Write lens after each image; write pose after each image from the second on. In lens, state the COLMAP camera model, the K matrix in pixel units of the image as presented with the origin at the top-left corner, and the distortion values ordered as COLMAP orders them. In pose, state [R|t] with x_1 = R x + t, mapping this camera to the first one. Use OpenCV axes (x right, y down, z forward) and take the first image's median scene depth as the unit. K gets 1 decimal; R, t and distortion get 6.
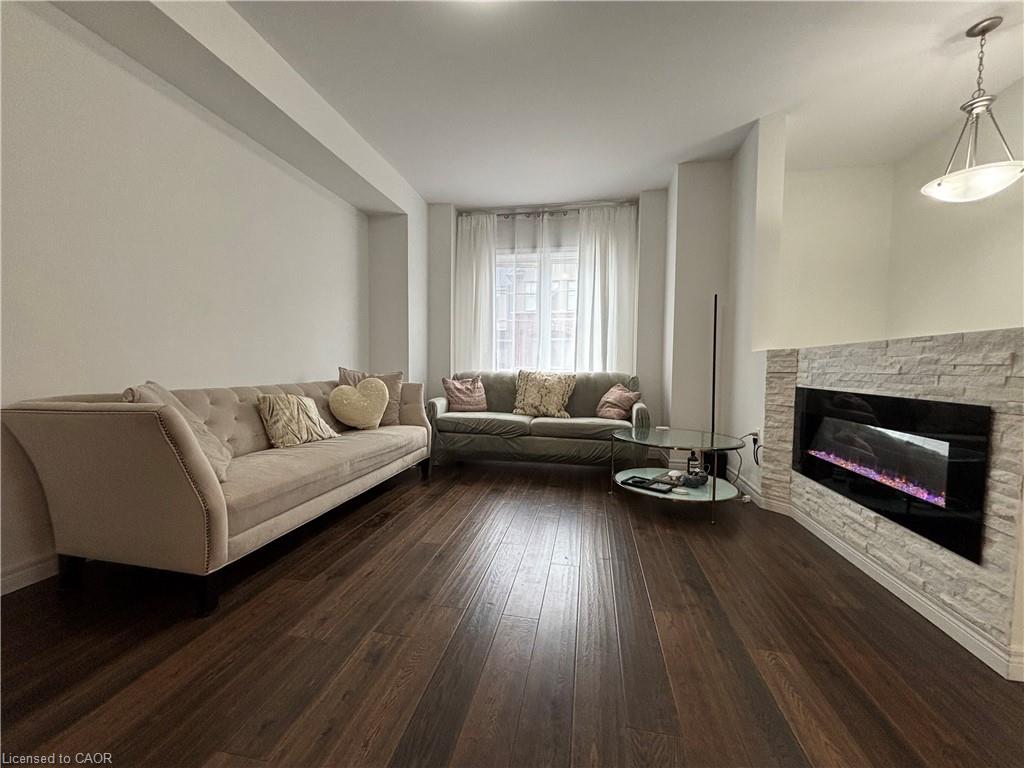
lens RADIAL K [[413.0, 0, 510.0], [0, 413.0, 385.2], [0, 0, 1]] dist [-0.000834, 0.000576]
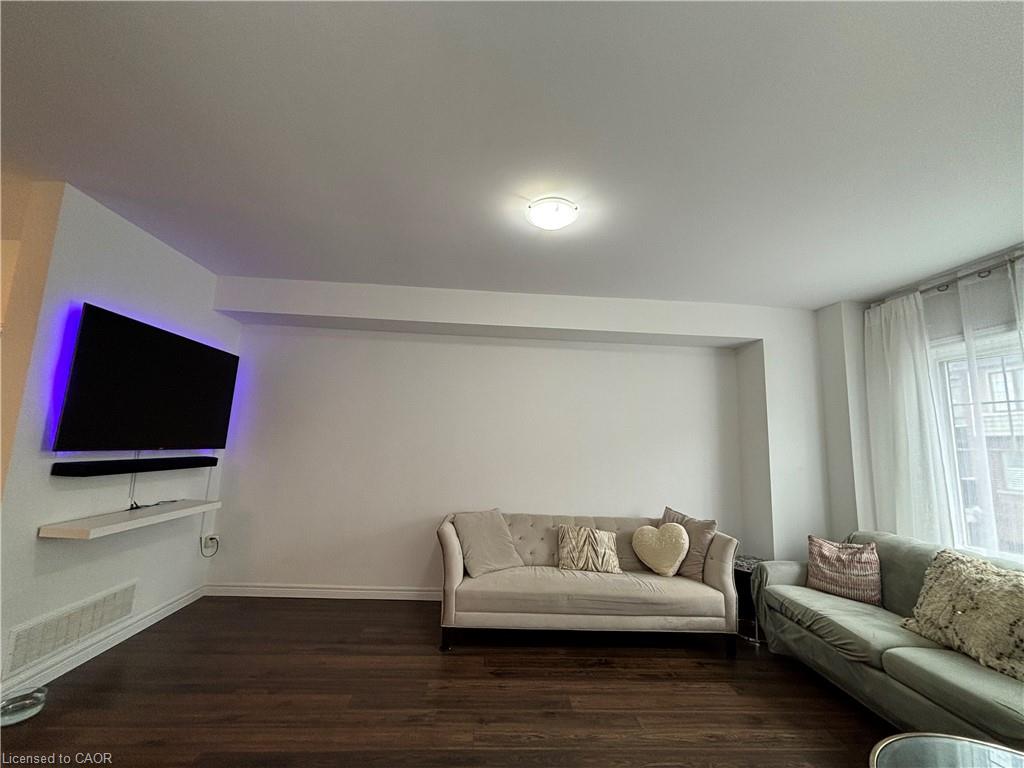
lens RADIAL K [[413.0, 0, 507.4], [0, 413.0, 385.8], [0, 0, 1]] dist [-0.000834, 0.000576]
pose [[0.244105, -0.140620, -0.959499, 0.691357], [-0.081551, 0.982949, -0.164804, -0.175124], [0.966314, 0.118478, 0.228475, 0.391620]]
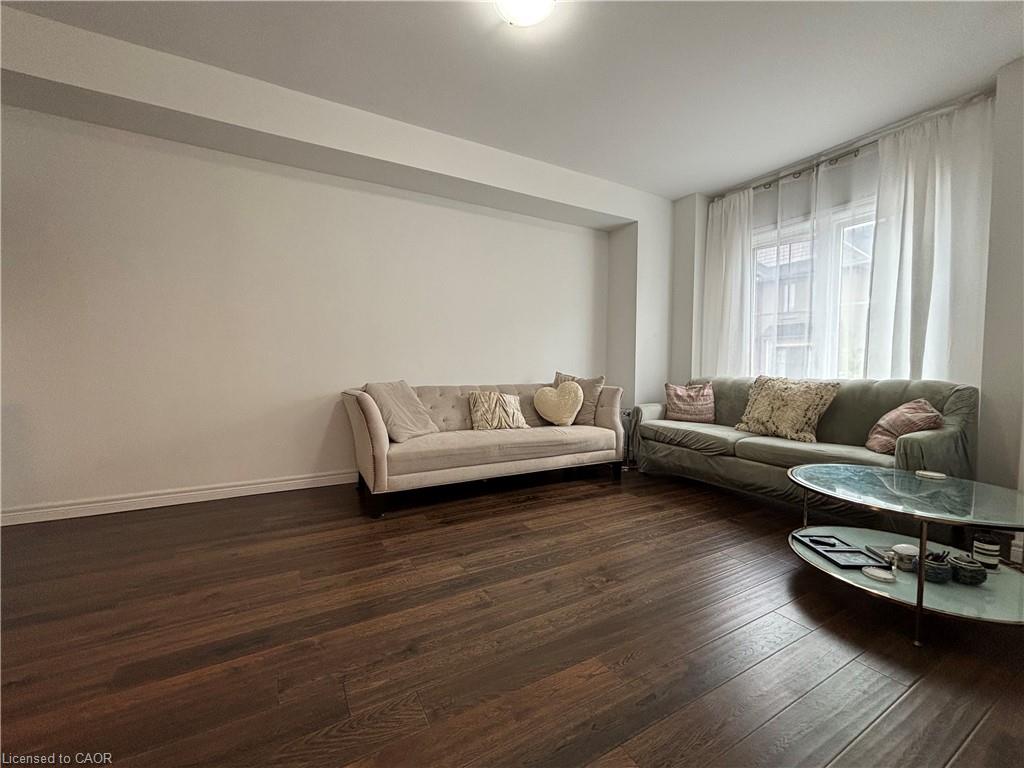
lens RADIAL K [[413.0, 0, 507.2], [0, 413.0, 381.9], [0, 0, 1]] dist [-0.000834, 0.000576]
pose [[0.639644, 0.020828, -0.768389, 0.494304], [-0.034911, 0.999388, -0.001972, -0.009035], [0.767878, 0.028086, 0.639980, 0.170620]]
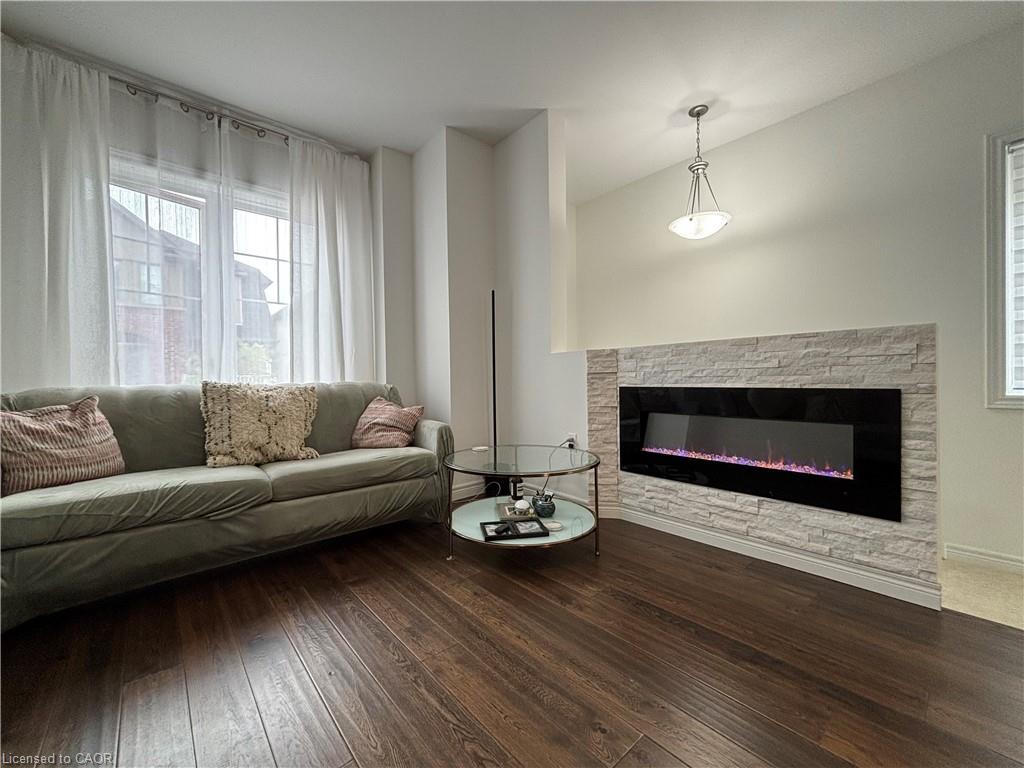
lens RADIAL K [[413.0, 0, 511.5], [0, 413.0, 382.2], [0, 0, 1]] dist [-0.000834, 0.000576]
pose [[0.612948, -0.027479, 0.789645, -0.231092], [0.059599, 0.998156, -0.011527, -0.010241], [-0.787872, 0.054127, 0.613456, 0.541045]]
